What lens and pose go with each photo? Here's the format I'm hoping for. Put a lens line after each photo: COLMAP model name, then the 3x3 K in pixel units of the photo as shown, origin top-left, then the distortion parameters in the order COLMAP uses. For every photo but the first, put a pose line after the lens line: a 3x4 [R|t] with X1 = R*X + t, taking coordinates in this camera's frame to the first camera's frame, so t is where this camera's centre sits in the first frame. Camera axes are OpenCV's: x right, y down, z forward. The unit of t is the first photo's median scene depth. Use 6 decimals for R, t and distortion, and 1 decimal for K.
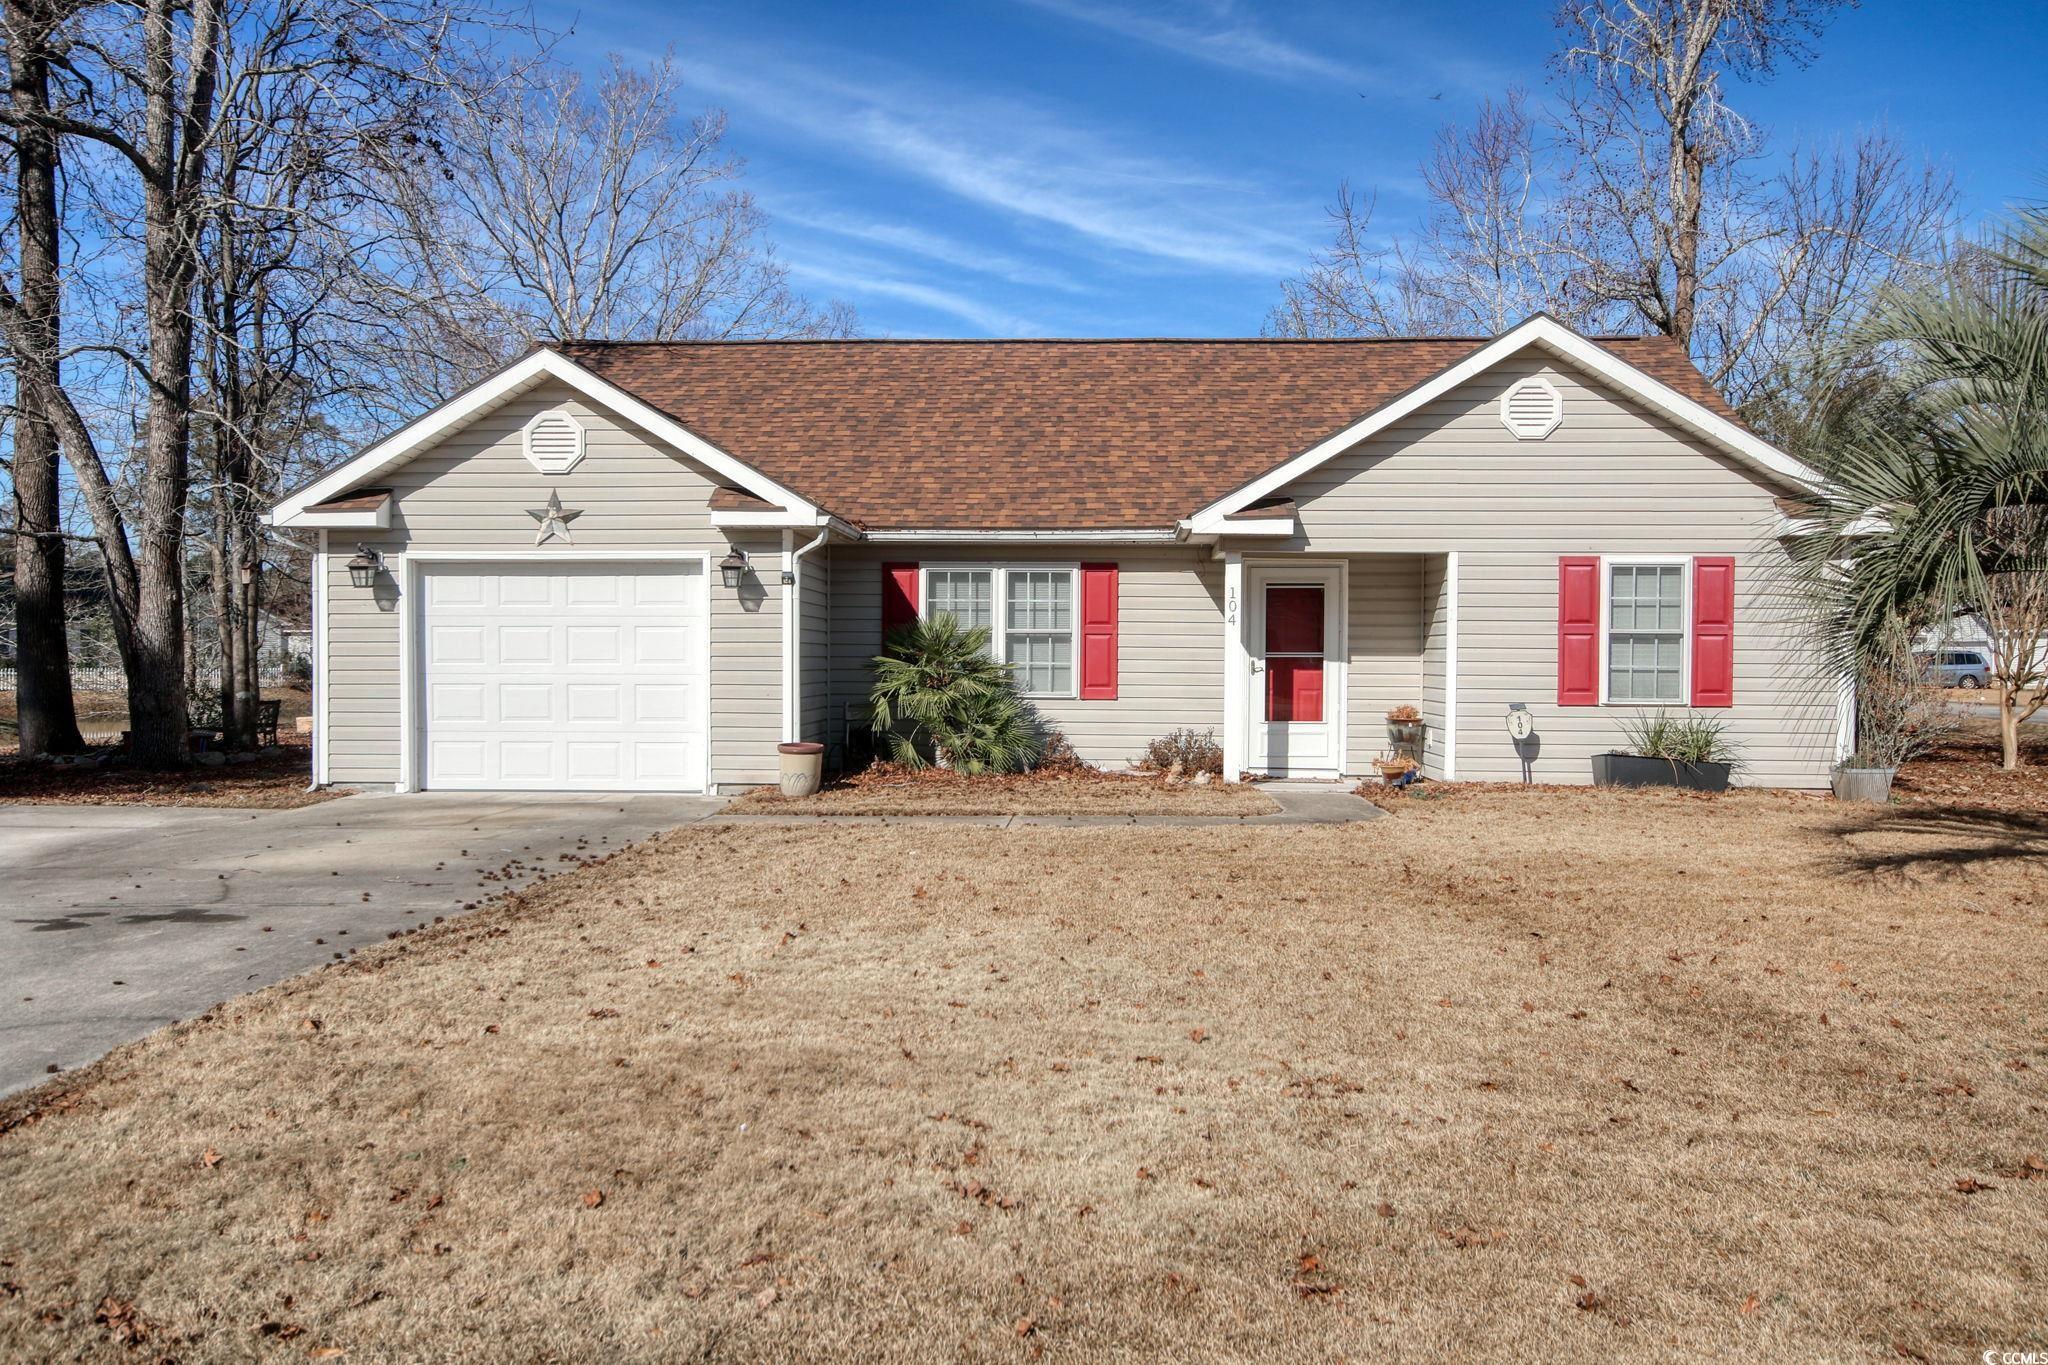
lens RADIAL K [[973.8, 0, 1039.0], [0, 973.8, 705.7], [0, 0, 1]] dist [0.001657, -0.000378]
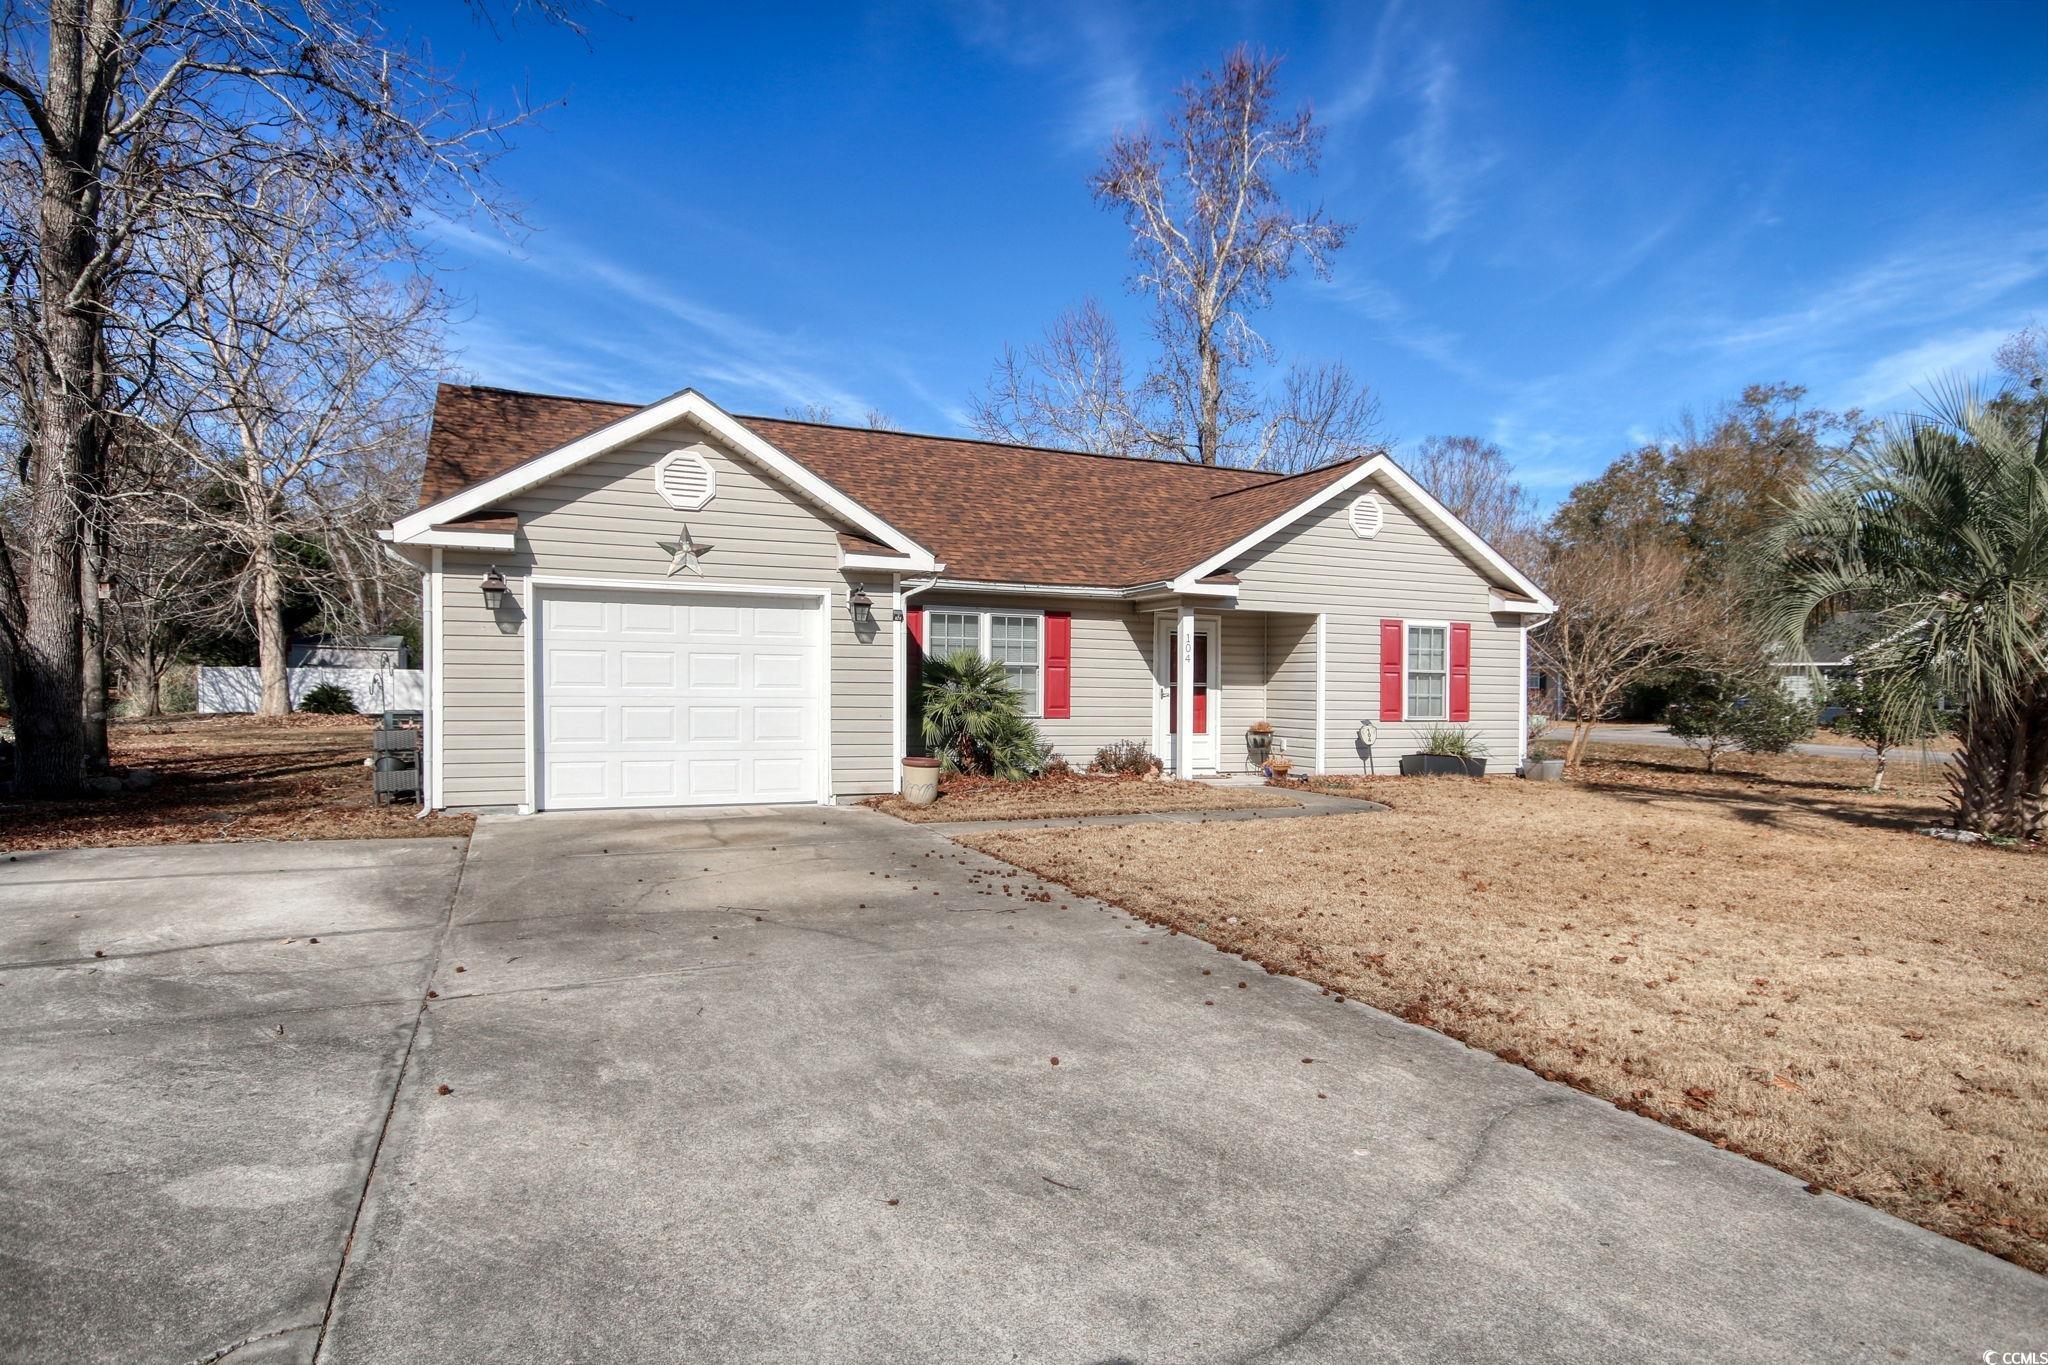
lens RADIAL K [[737.2, 0, 1023.8], [0, 737.2, 717.8], [0, 0, 1]] dist [-0.000374, 0.000072]
pose [[0.957484, -0.003599, 0.288465, -0.307983], [0.004466, 0.999987, -0.002349, -0.005420], [-0.288453, 0.003538, 0.957488, 0.098317]]
